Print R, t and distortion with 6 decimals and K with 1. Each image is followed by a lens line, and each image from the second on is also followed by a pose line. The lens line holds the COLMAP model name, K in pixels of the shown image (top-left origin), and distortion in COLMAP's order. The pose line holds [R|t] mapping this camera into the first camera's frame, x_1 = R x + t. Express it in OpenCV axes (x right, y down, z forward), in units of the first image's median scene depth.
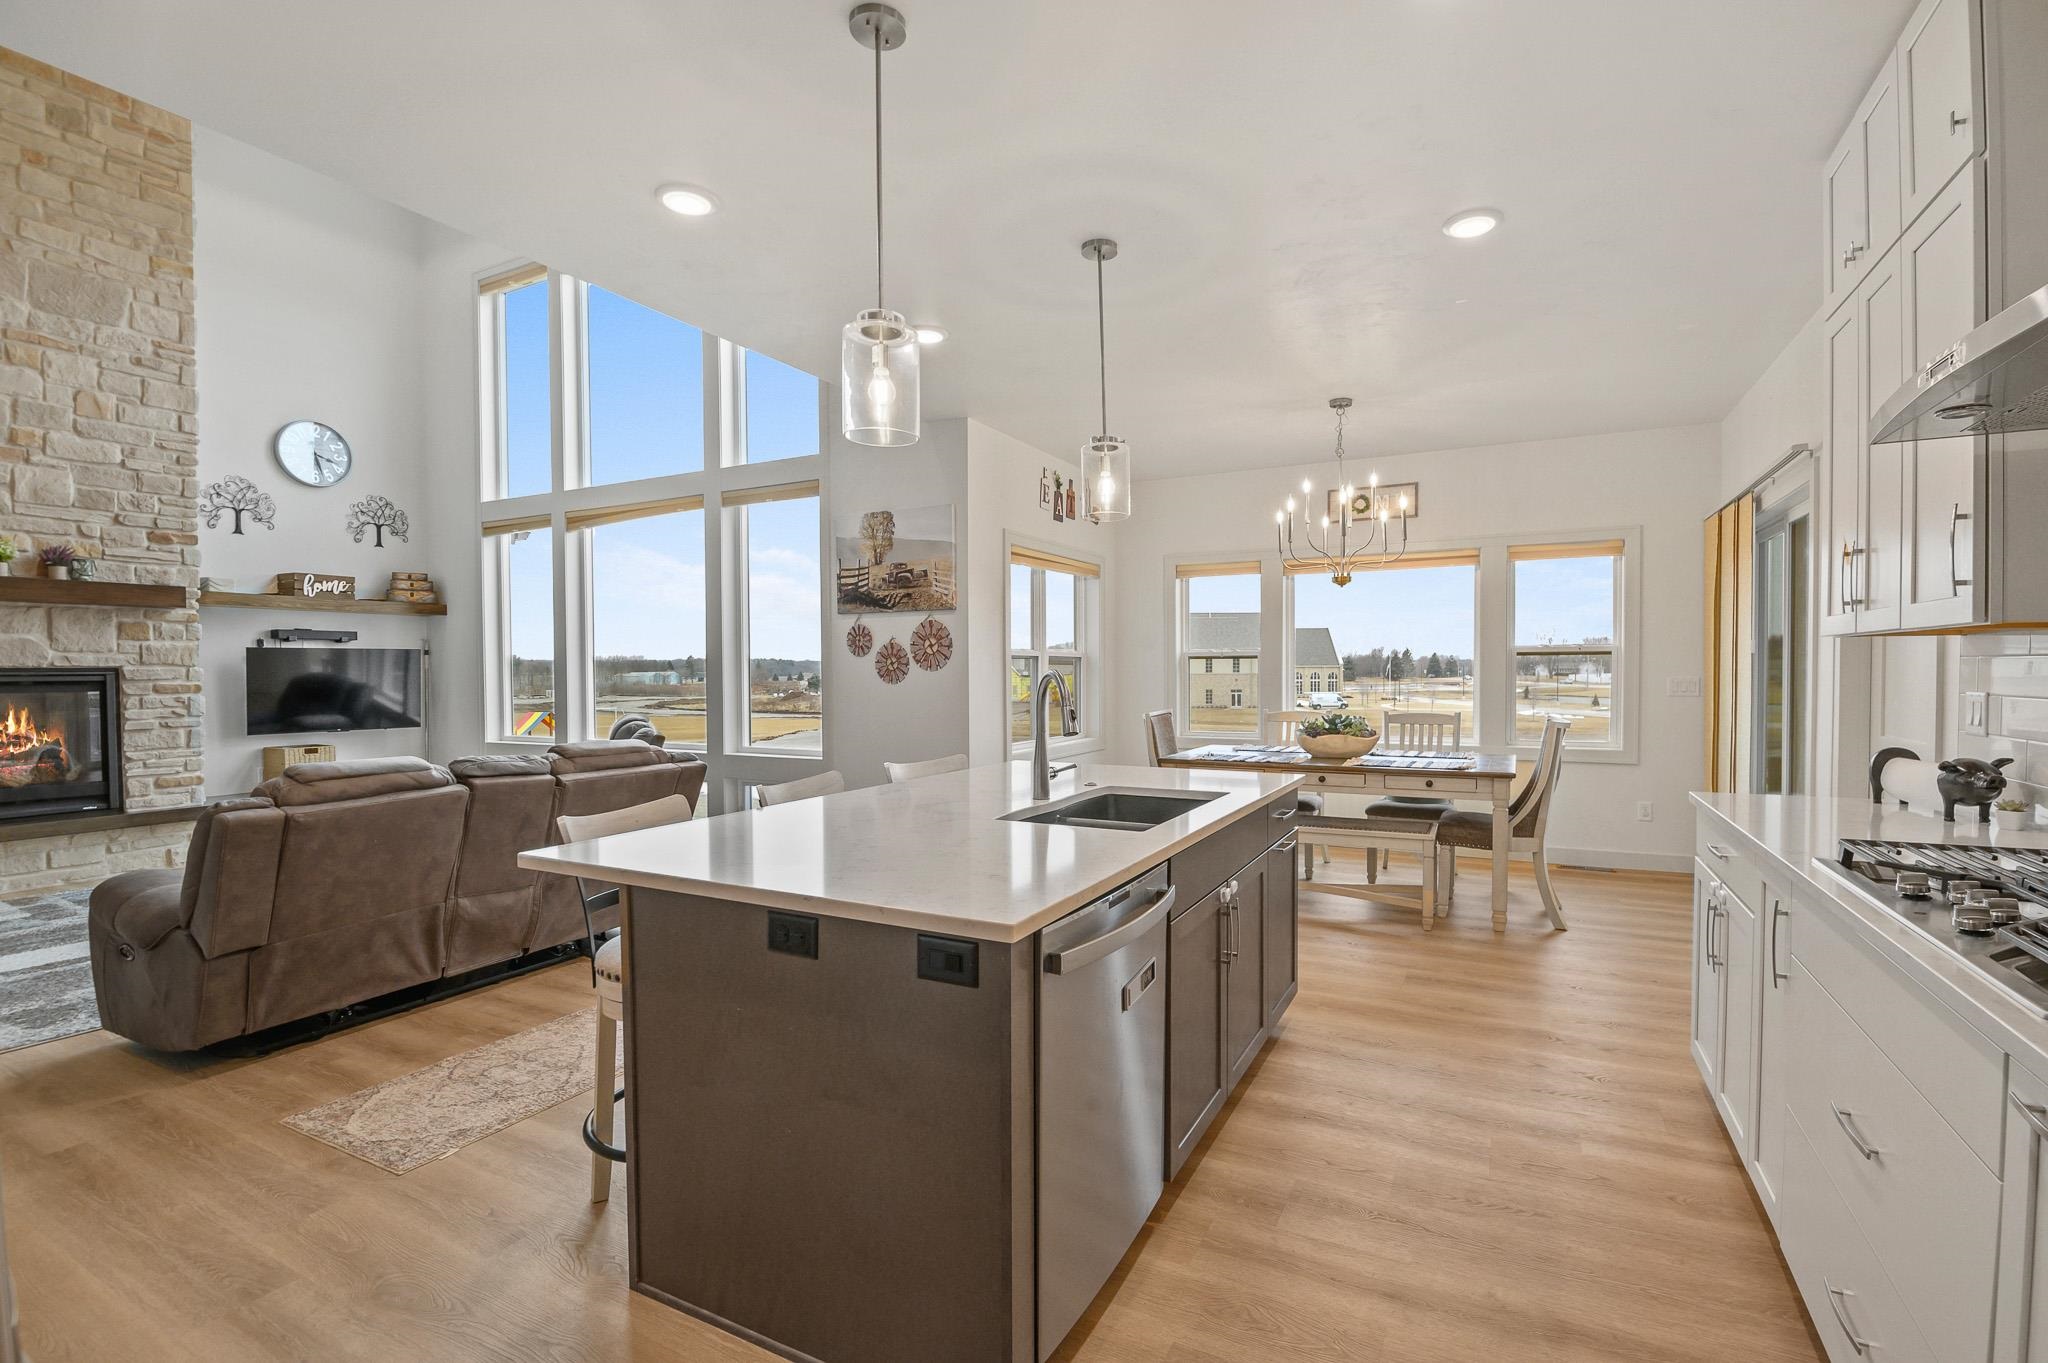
lens RADIAL K [[912.4, 0, 1067.9], [0, 912.4, 692.5], [0, 0, 1]] dist [-0.001418, -0.009147]
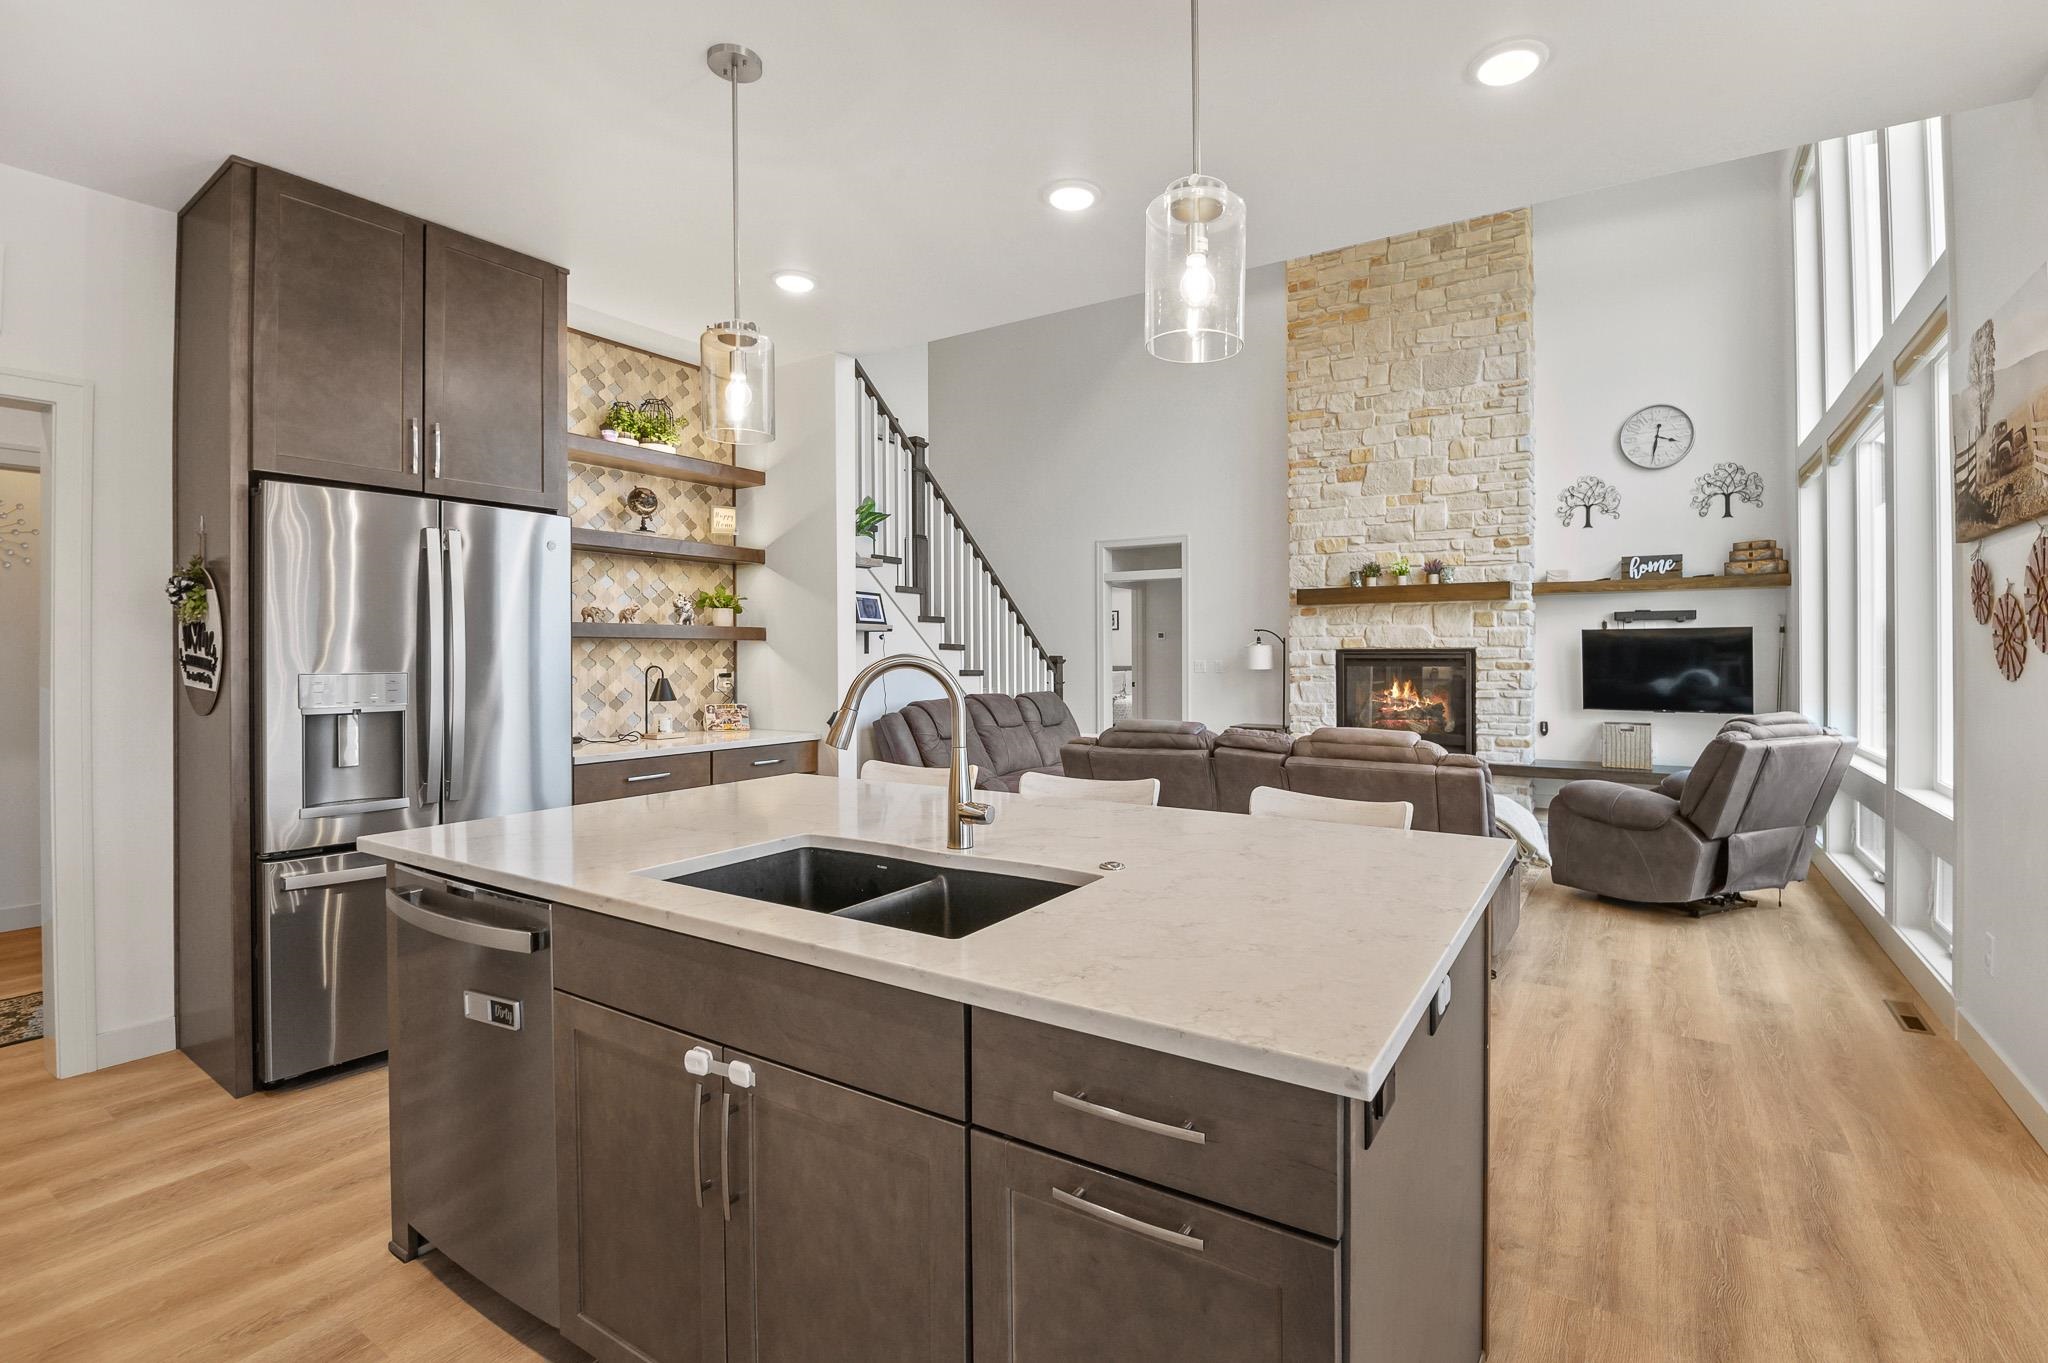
lens RADIAL K [[912.4, 0, 1068.0], [0, 912.4, 646.4], [0, 0, 1]] dist [-0.001418, -0.009147]
pose [[-0.101439, -0.003492, -0.994836, 0.330777], [-0.024680, 0.999695, -0.000992, -0.016839], [0.994536, 0.024452, -0.101495, 0.623013]]
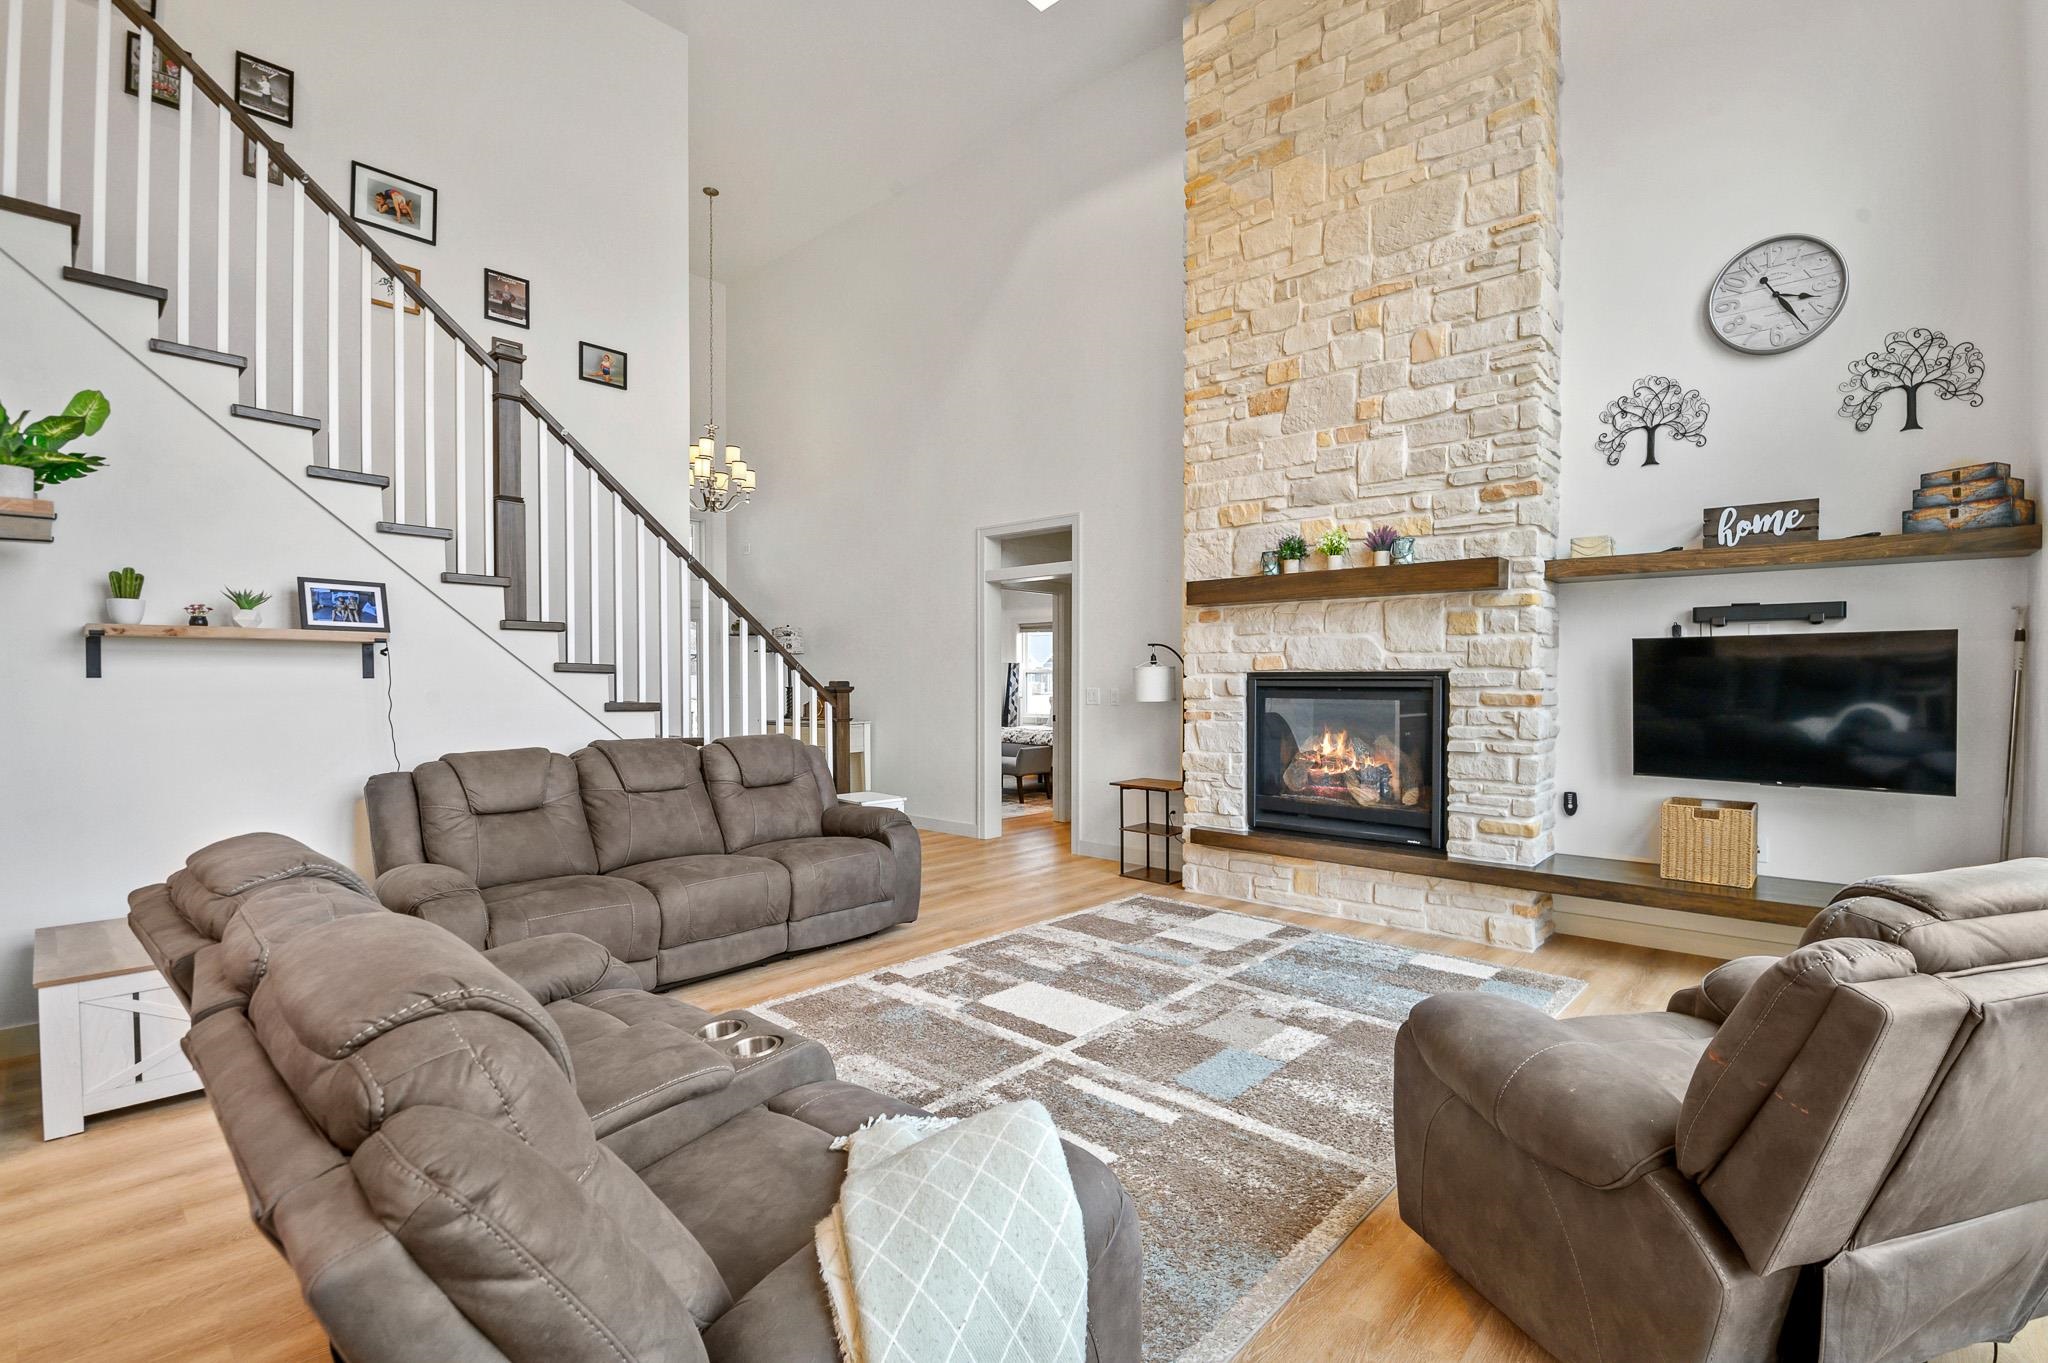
lens RADIAL K [[912.4, 0, 1053.3], [0, 912.4, 690.5], [0, 0, 1]] dist [-0.001418, -0.009147]
pose [[-0.249014, 0.017629, -0.968339, -0.224377], [-0.024195, 0.999409, 0.024417, -0.024371], [0.968198, 0.029509, -0.248440, 0.969258]]
